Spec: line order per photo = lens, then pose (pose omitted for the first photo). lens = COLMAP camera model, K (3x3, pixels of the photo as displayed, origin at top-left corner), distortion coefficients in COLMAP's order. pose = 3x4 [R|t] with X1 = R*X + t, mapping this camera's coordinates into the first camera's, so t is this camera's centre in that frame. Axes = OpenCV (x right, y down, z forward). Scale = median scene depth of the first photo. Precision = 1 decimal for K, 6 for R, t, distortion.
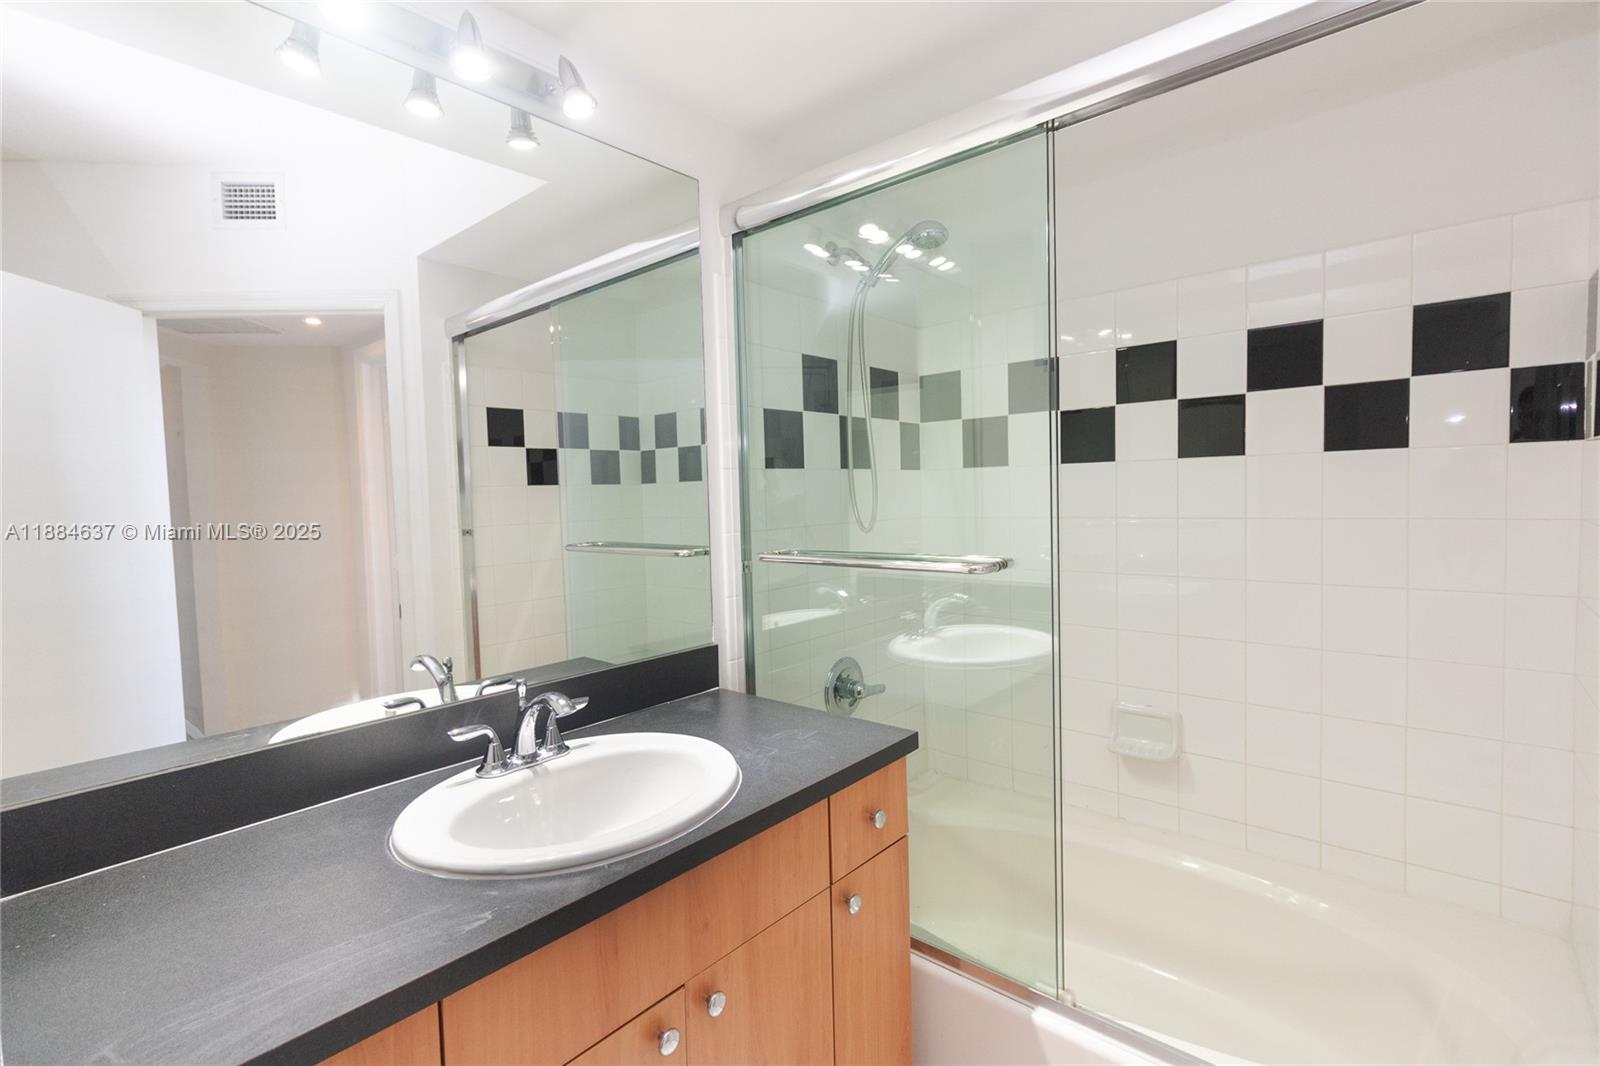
lens RADIAL K [[724.8, 0, 799.5], [0, 724.8, 534.1], [0, 0, 1]] dist [0.002640, -0.000080]
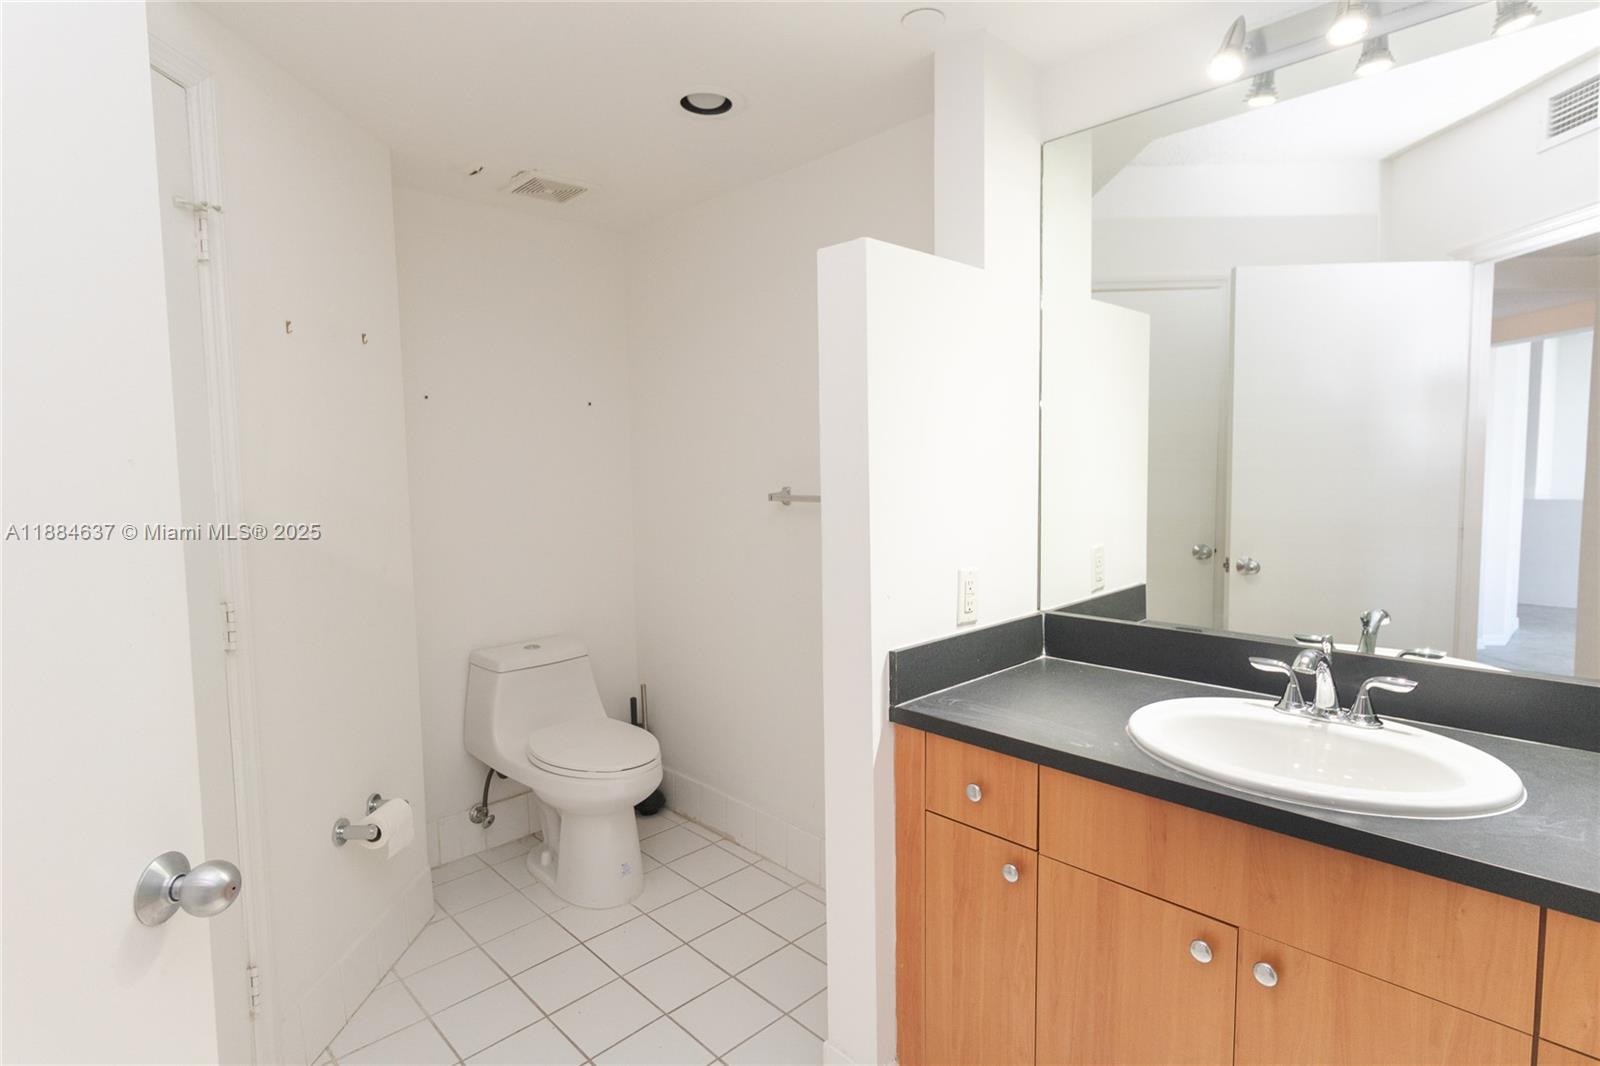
lens RADIAL K [[811.2, 0, 799.5], [0, 811.2, 530.2], [0, 0, 1]] dist [0.000919, 0.000047]
pose [[-0.099475, 0.110762, -0.988856, 0.856341], [-0.027851, 0.993086, 0.114038, -0.063521], [0.994650, 0.038884, -0.095703, 0.378660]]
